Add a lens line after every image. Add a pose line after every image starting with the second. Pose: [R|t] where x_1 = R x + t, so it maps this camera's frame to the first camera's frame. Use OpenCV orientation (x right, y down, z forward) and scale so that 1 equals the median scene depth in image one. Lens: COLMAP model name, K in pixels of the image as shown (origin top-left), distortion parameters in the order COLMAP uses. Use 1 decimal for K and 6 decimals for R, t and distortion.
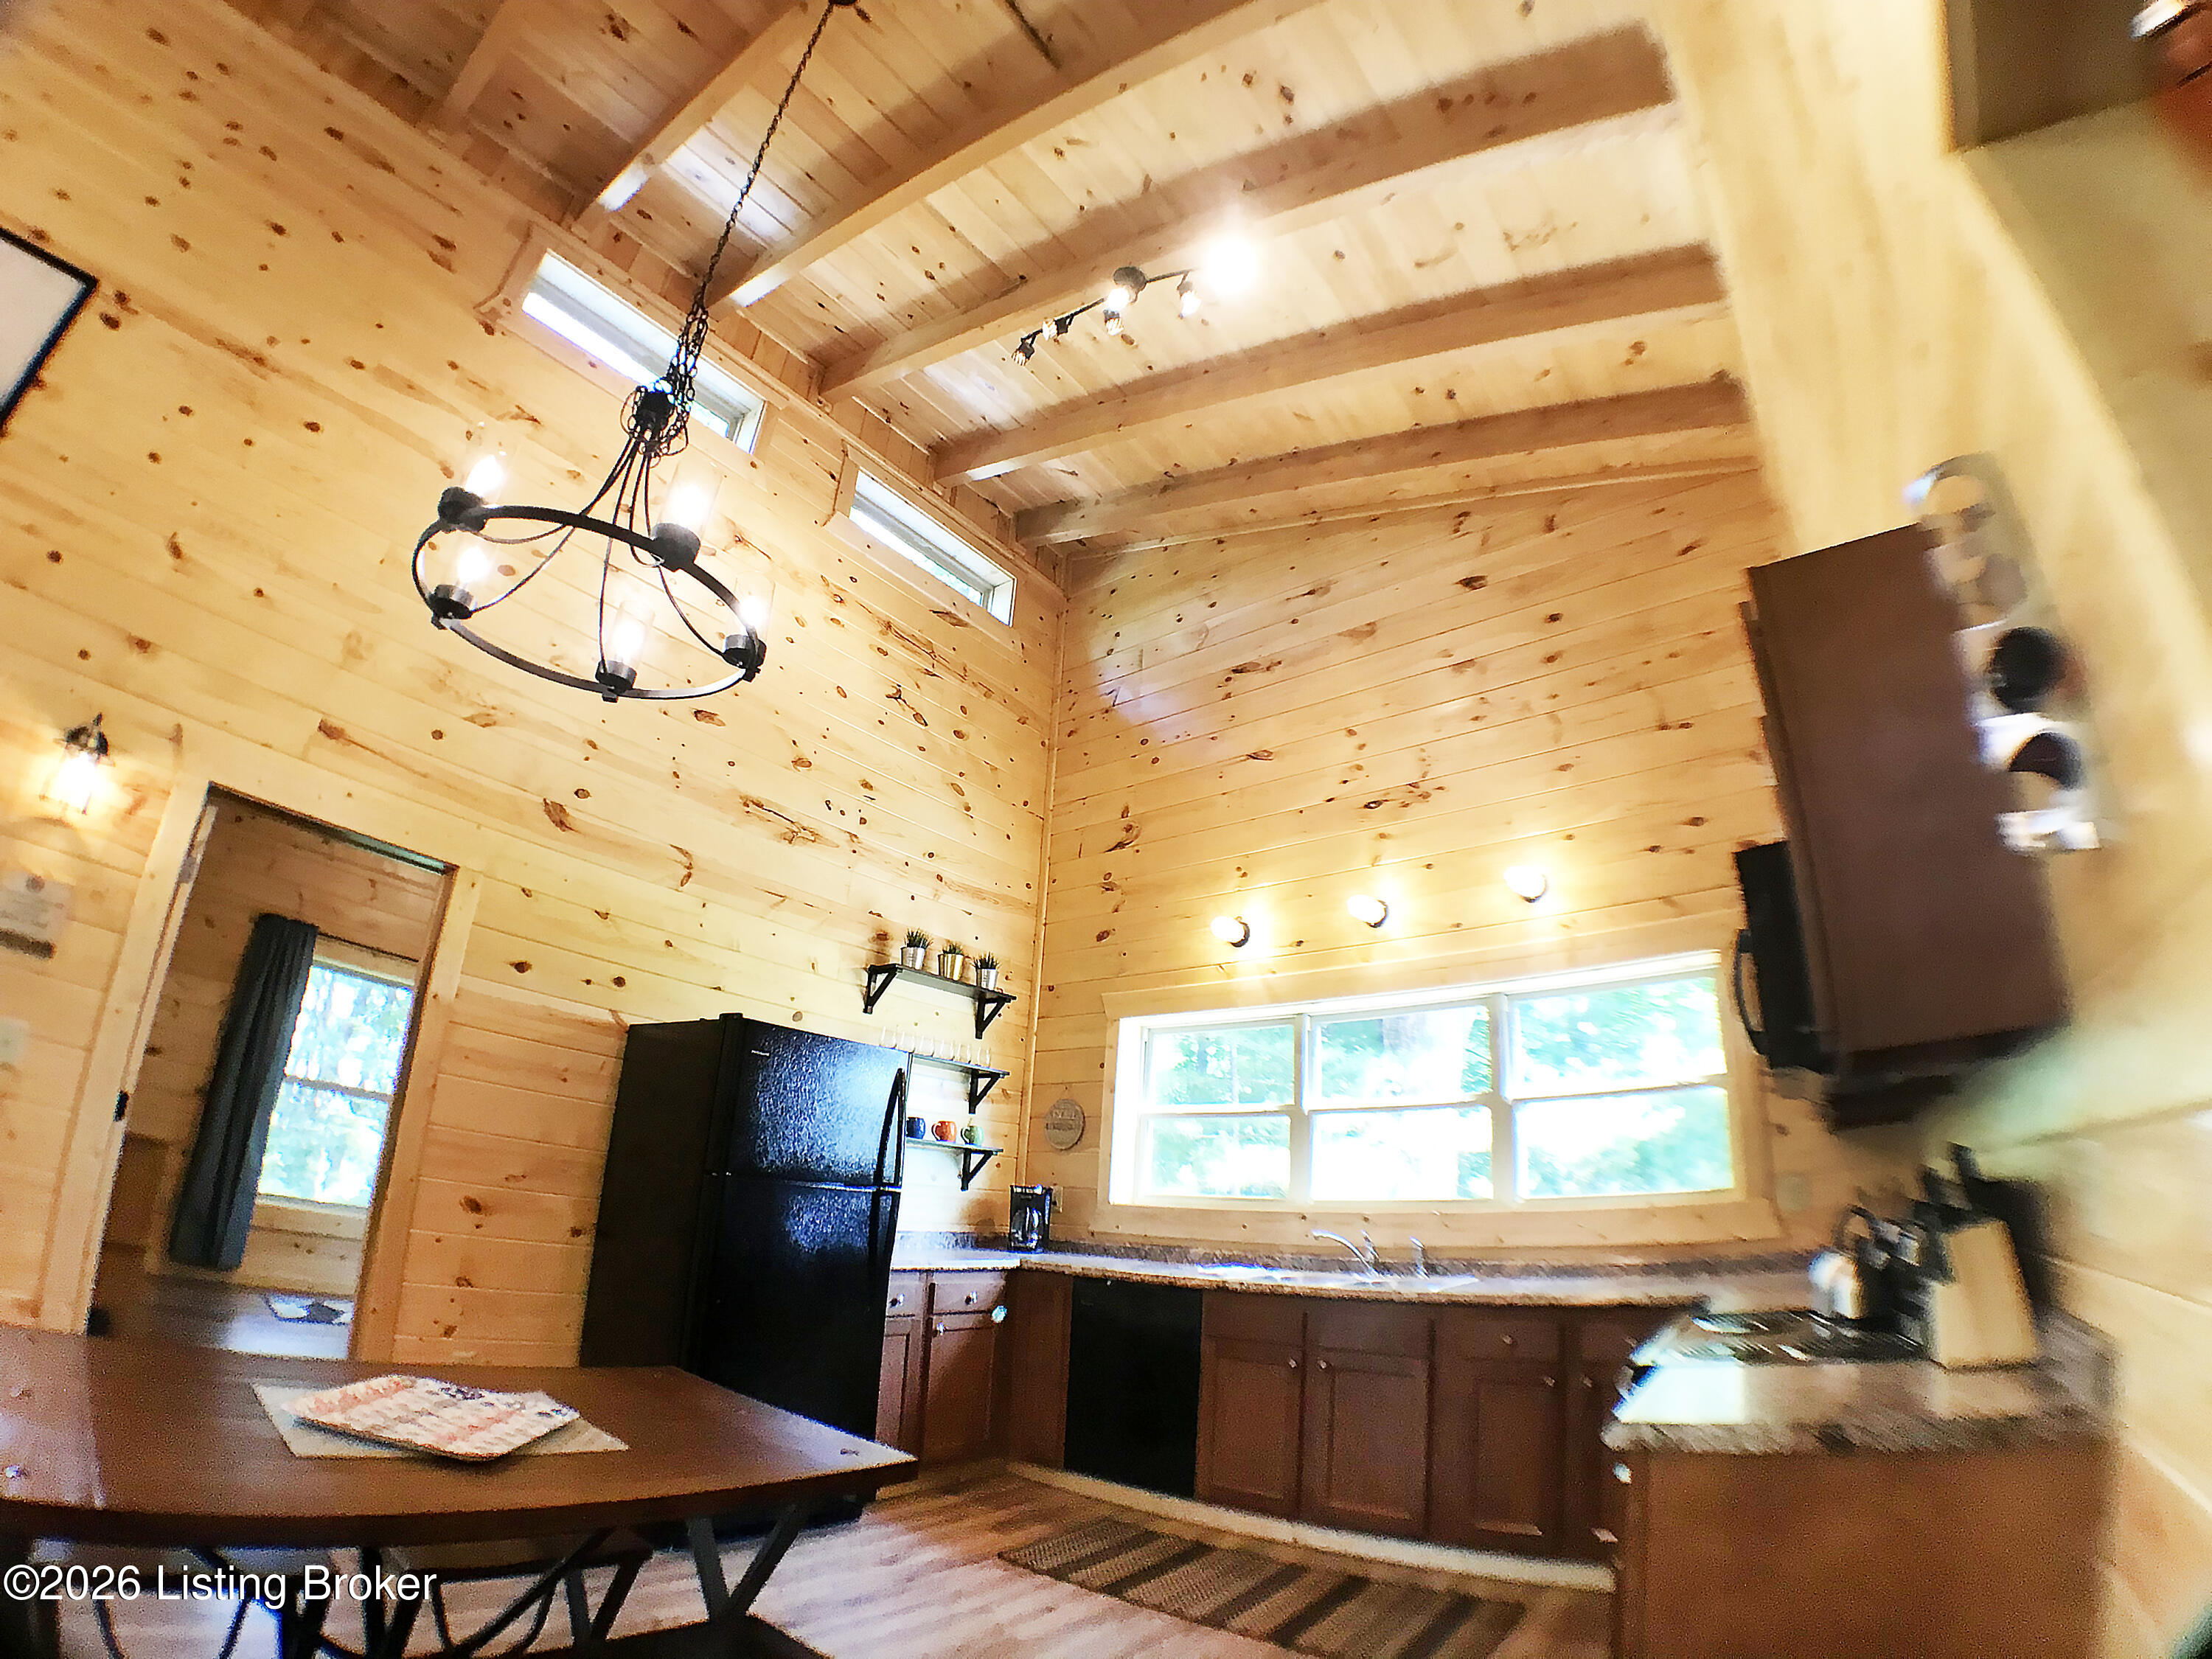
lens RADIAL K [[1028.6, 0, 1097.1], [0, 1028.6, 798.1], [0, 0, 1]] dist [-0.186010, 0.026248]
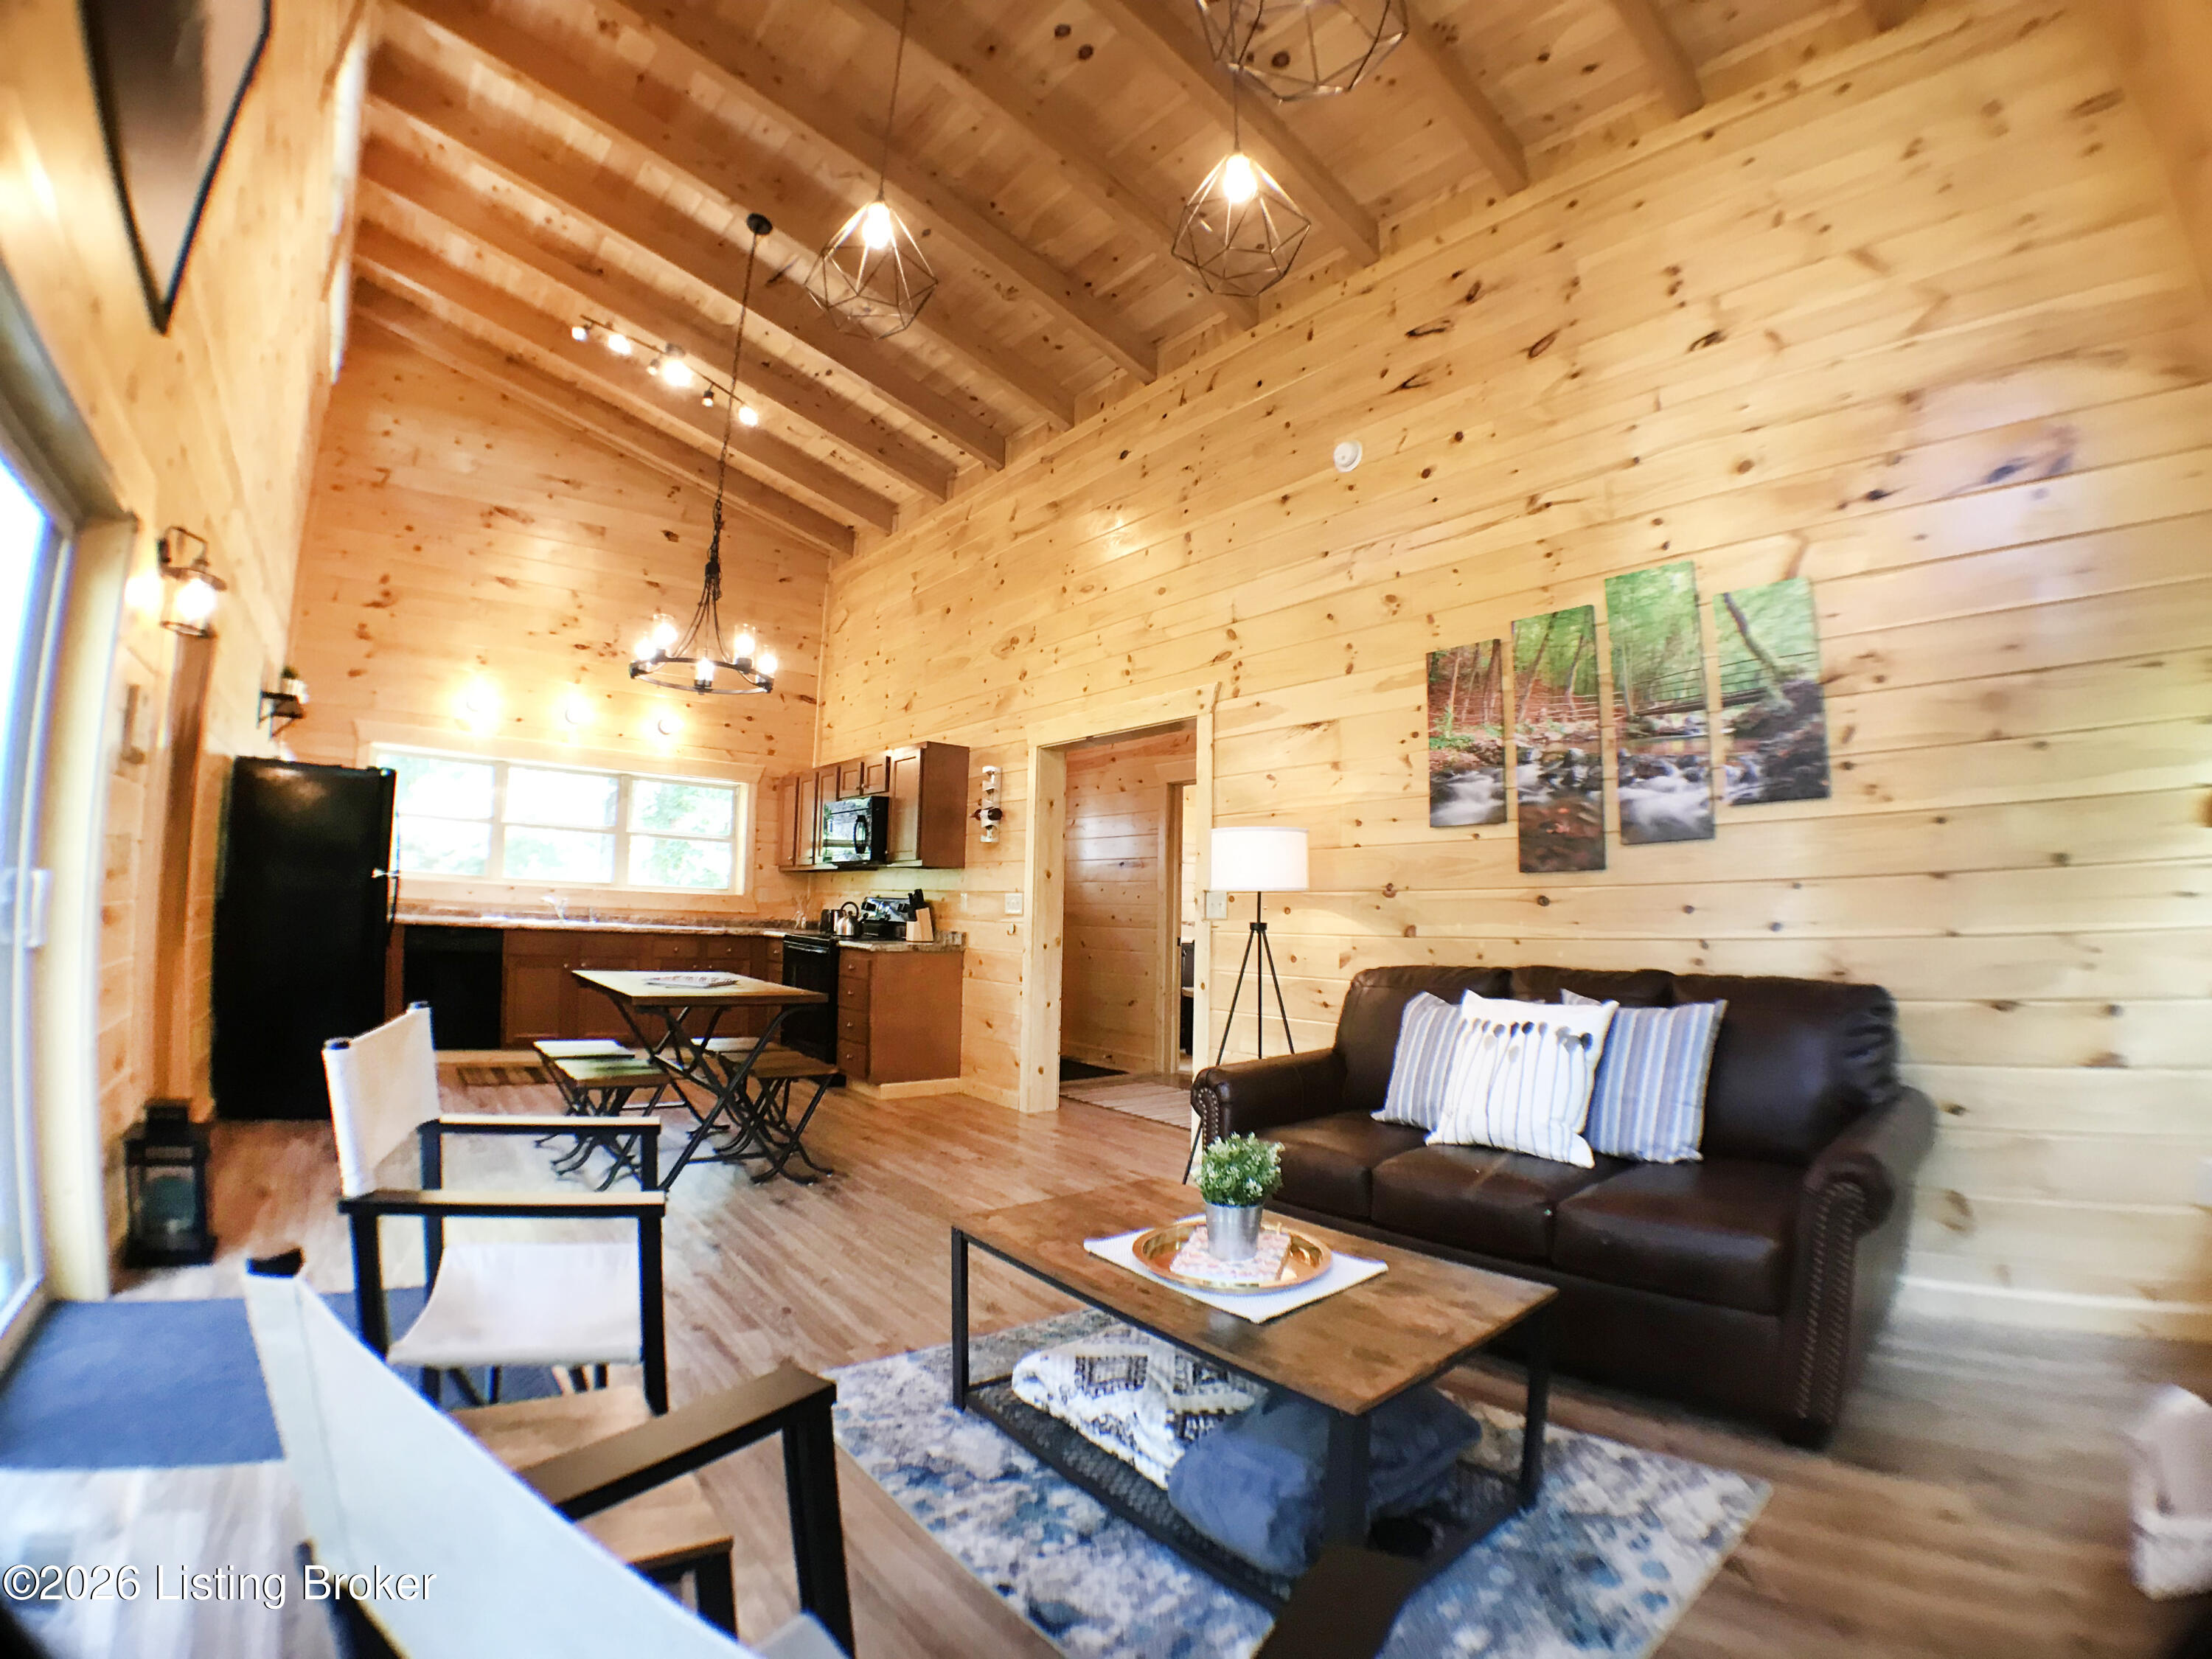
lens RADIAL K [[1028.6, 0, 1097.1], [0, 1028.6, 798.1], [0, 0, 1]] dist [-0.186010, 0.026248]
pose [[0.207271, 0.061671, 0.976338, -0.921549], [-0.388419, 0.921163, 0.024273, -0.112461], [-0.897869, -0.384259, 0.214885, -0.147087]]
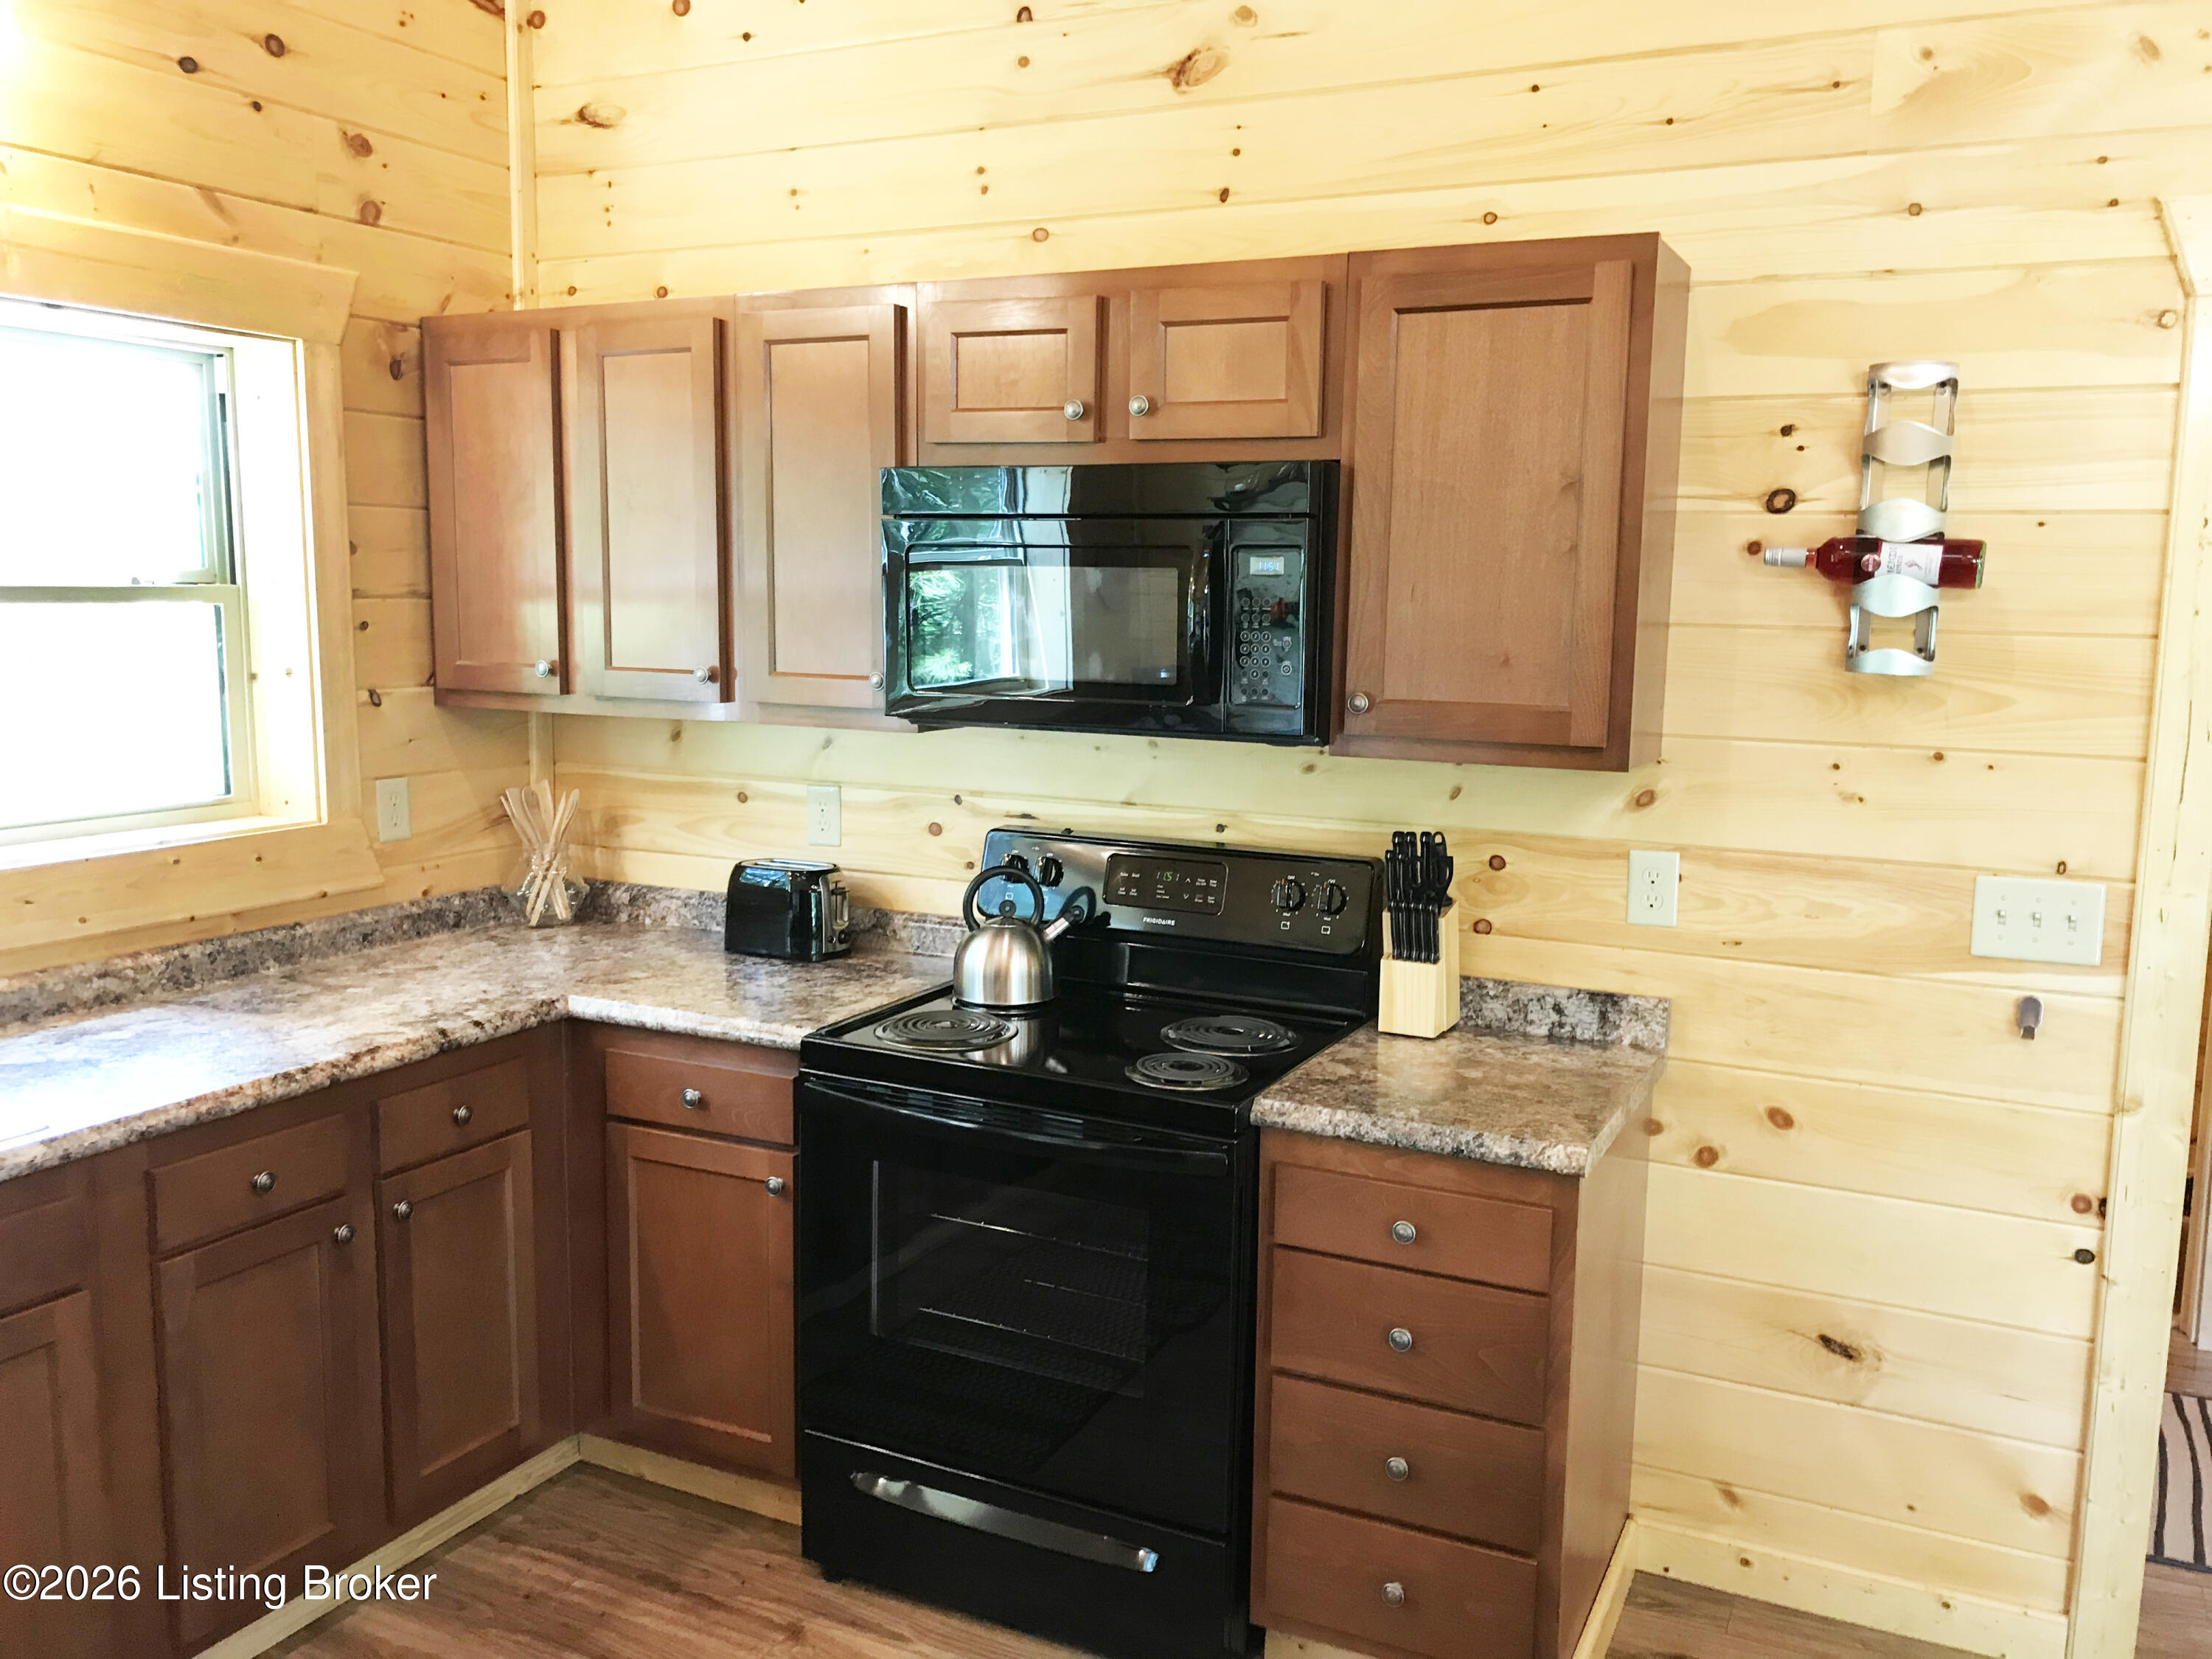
lens RADIAL K [[1811.8, 0, 1106.0], [0, 1811.8, 829.5], [0, 0, 1]] dist [0.002508, 0.008024]
pose [[-0.245256, -0.188117, 0.951032, -0.273963], [-0.396055, 0.914838, 0.078821, 0.095361], [-0.884867, -0.357329, -0.298874, 0.520616]]
